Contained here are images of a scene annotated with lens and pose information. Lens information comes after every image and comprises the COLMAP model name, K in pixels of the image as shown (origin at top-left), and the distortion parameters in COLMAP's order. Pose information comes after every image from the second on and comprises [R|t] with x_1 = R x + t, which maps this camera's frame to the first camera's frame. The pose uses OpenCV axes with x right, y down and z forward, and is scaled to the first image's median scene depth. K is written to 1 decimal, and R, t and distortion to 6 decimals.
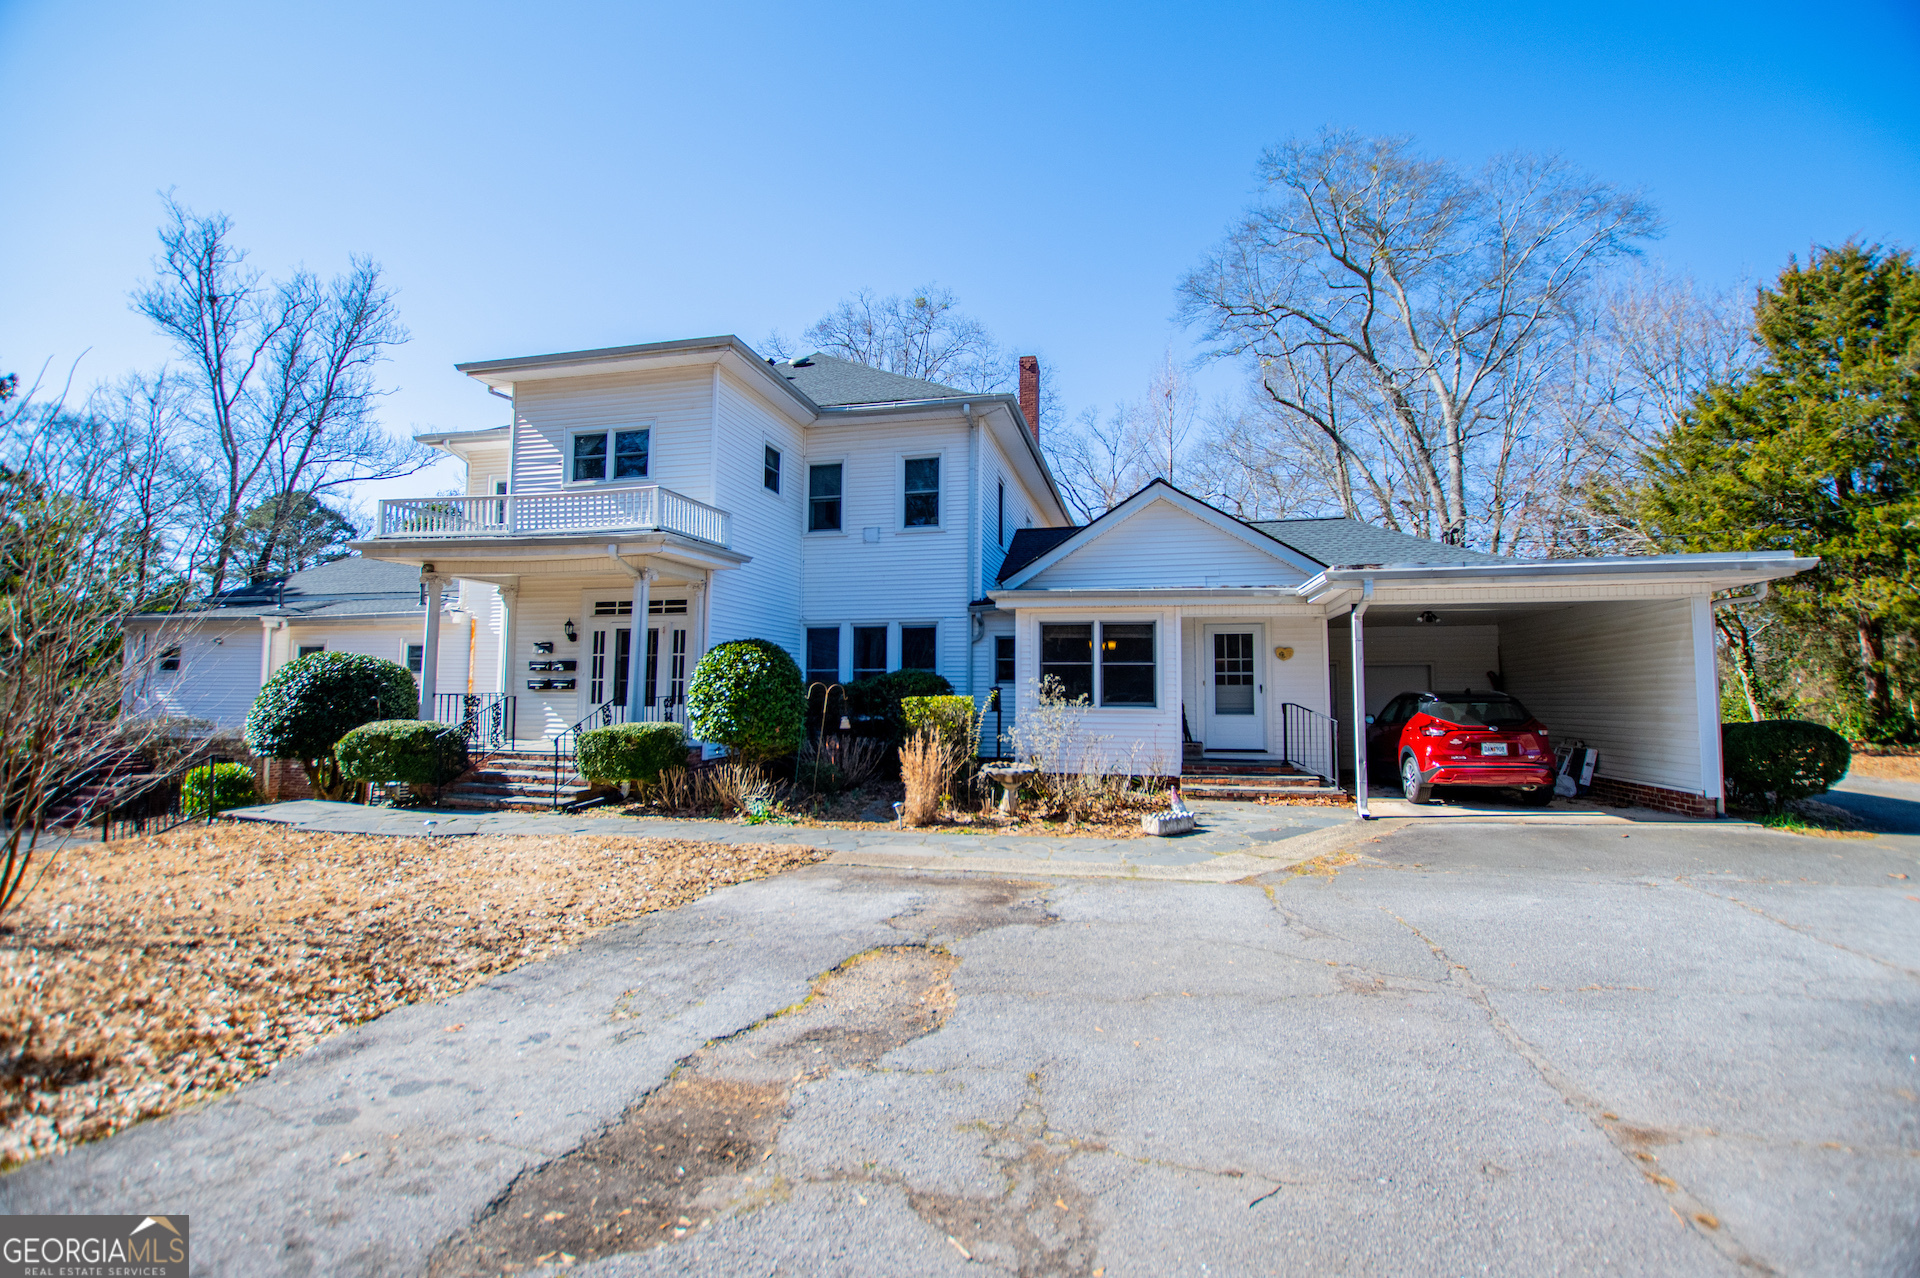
lens RADIAL K [[846.8, 0, 960.0], [0, 846.8, 639.0], [0, 0, 1]] dist [-0.044082, 0.008153]
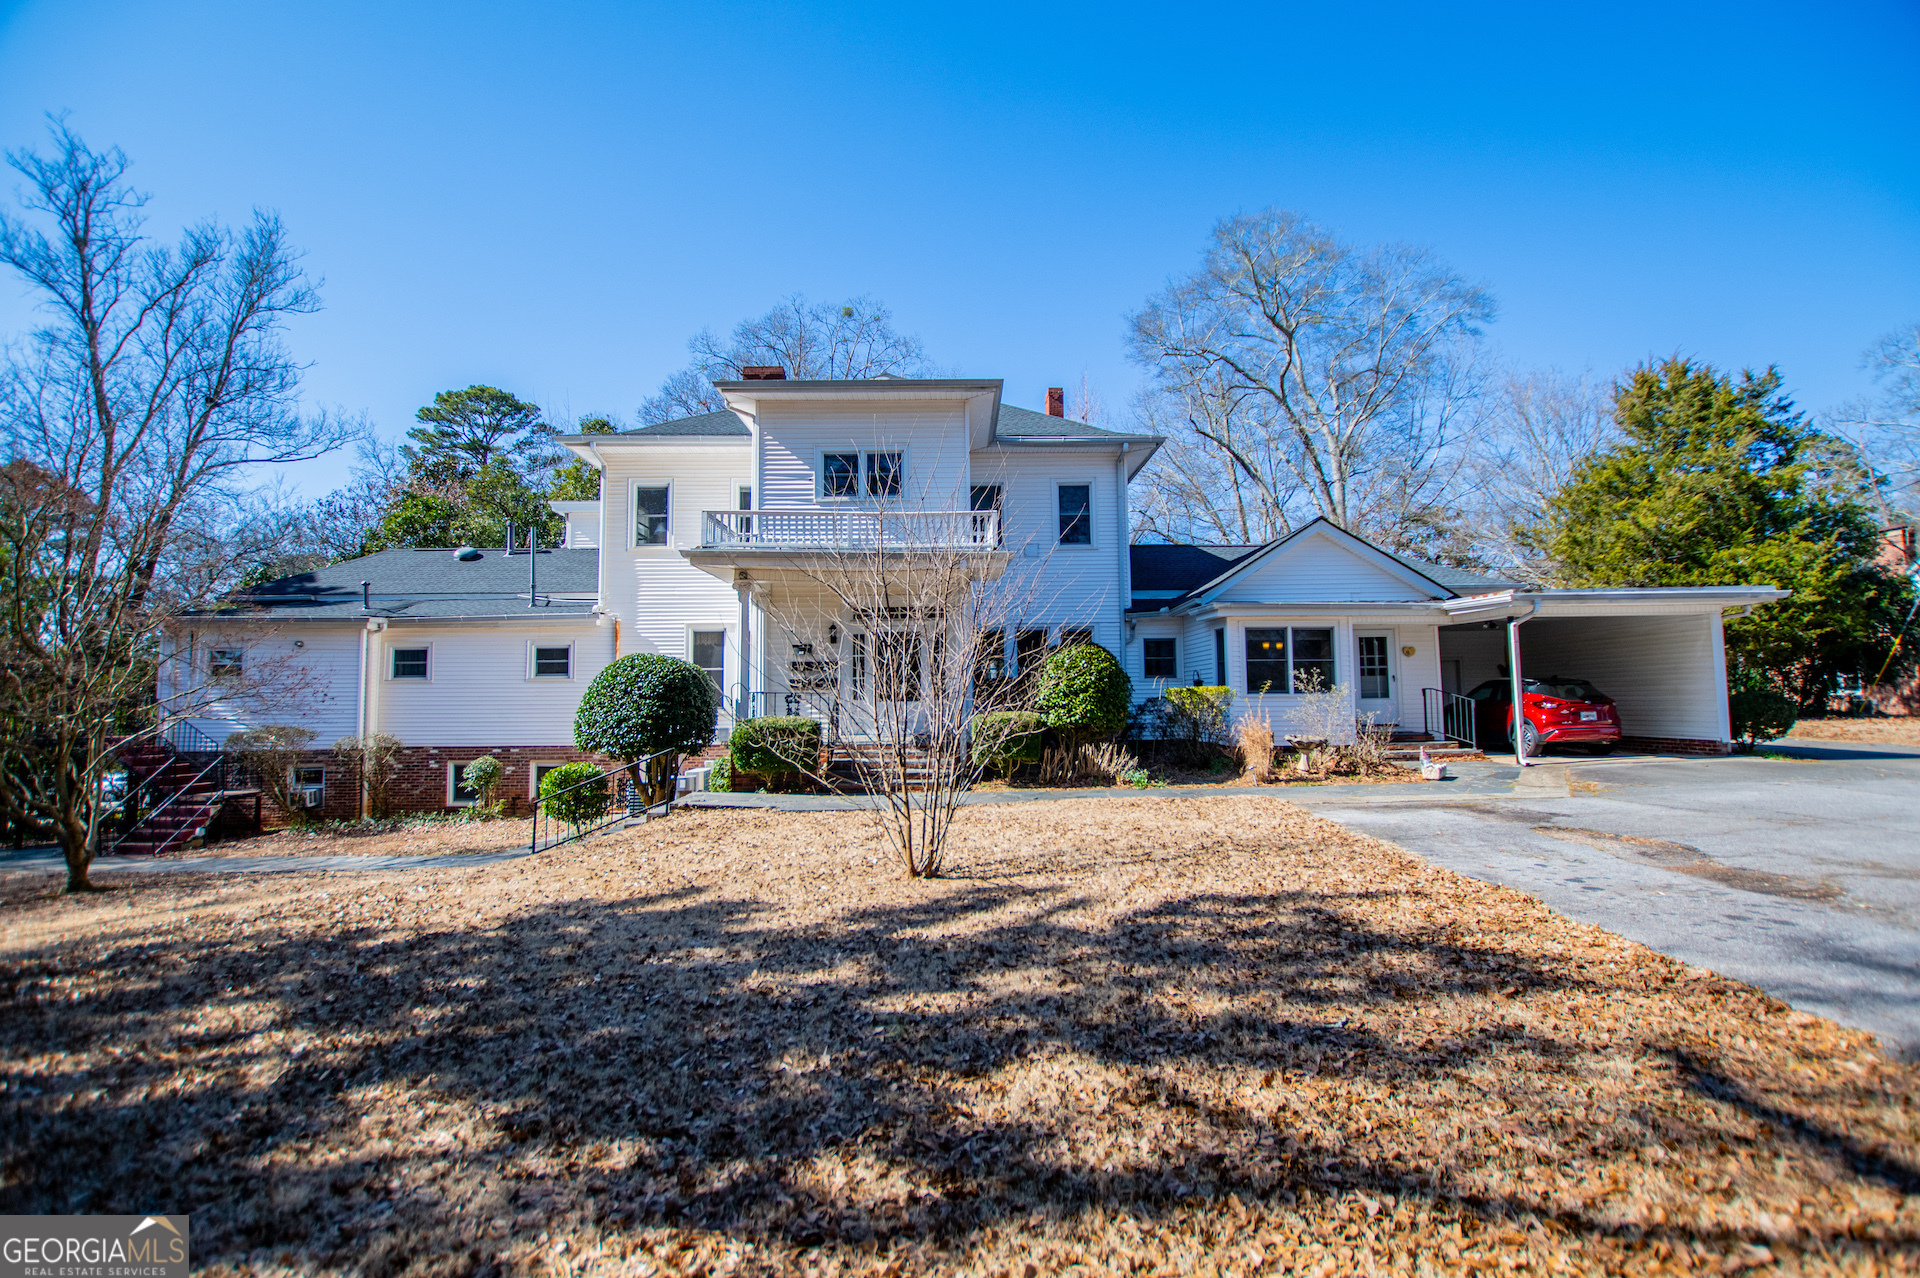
lens RADIAL K [[846.8, 0, 960.0], [0, 846.8, 639.0], [0, 0, 1]] dist [-0.044082, 0.008153]
pose [[0.970839, -0.000752, 0.239730, -0.554093], [0.000308, 0.999998, 0.001889, -0.005057], [-0.239731, -0.001760, 0.970838, -0.107326]]
